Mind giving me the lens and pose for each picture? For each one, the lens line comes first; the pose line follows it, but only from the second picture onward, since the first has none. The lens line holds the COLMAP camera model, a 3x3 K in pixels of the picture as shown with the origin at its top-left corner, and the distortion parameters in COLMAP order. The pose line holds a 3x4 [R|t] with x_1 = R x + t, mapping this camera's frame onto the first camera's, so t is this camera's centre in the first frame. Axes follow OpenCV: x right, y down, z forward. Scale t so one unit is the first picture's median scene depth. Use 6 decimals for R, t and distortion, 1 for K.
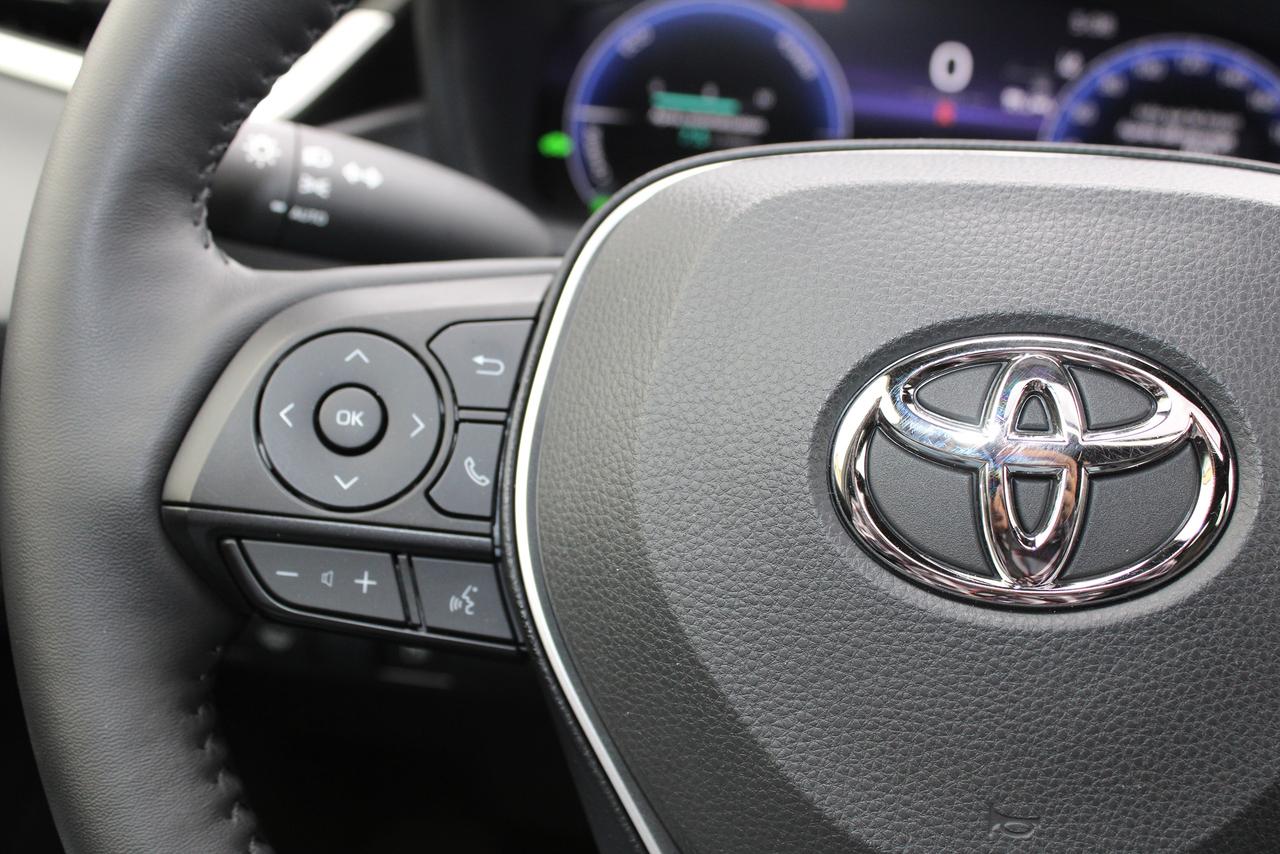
lens RADIAL K [[1336.0, 0, 646.1], [0, 1336.0, 433.8], [0, 0, 1]] dist [-0.072218, 0.043489]
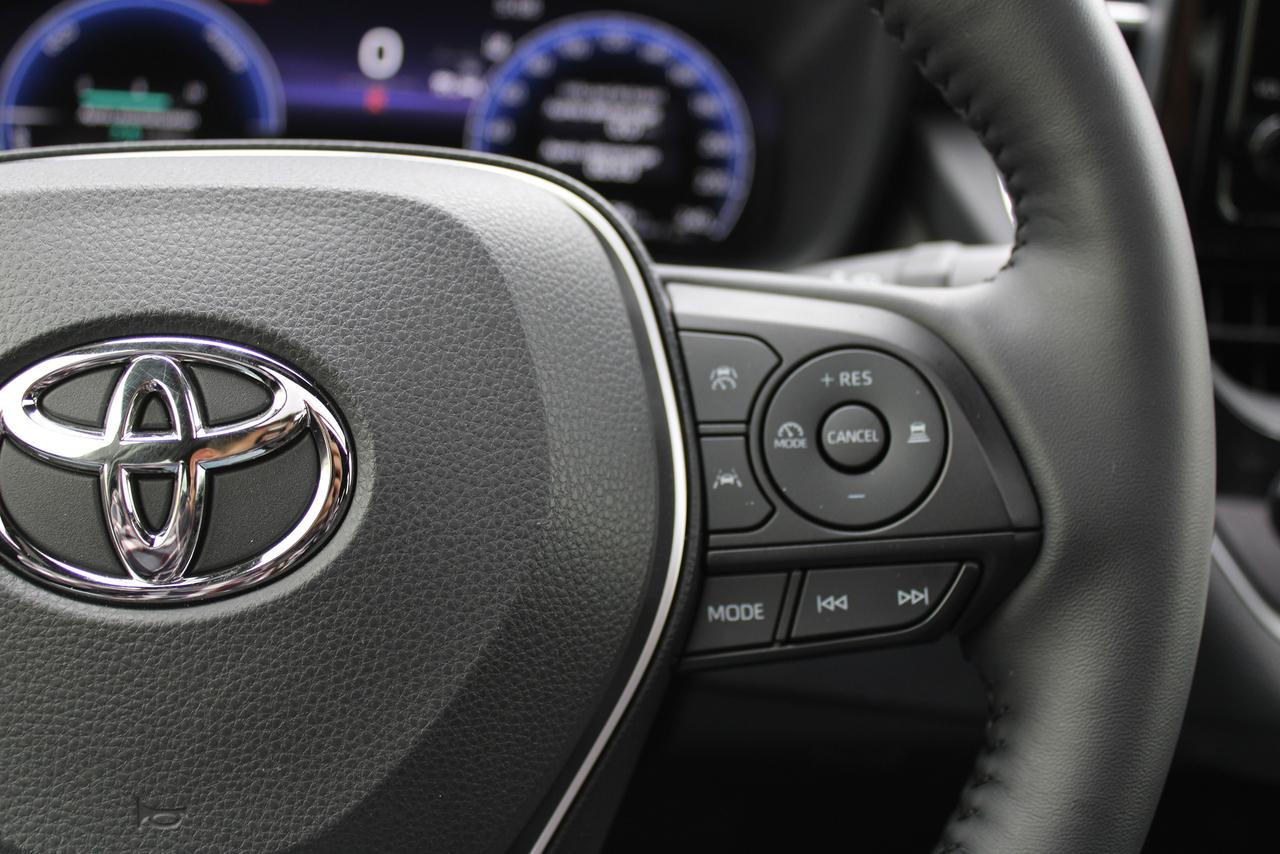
lens RADIAL K [[1339.2, 0, 640.0], [0, 1339.2, 427.0], [0, 0, 1]] dist [-0.047102, 0.017569]
pose [[0.986410, -0.068607, 0.149293, 0.501640], [0.066451, 0.997601, 0.019391, -0.000030], [-0.150265, -0.009207, 0.988603, -0.065877]]
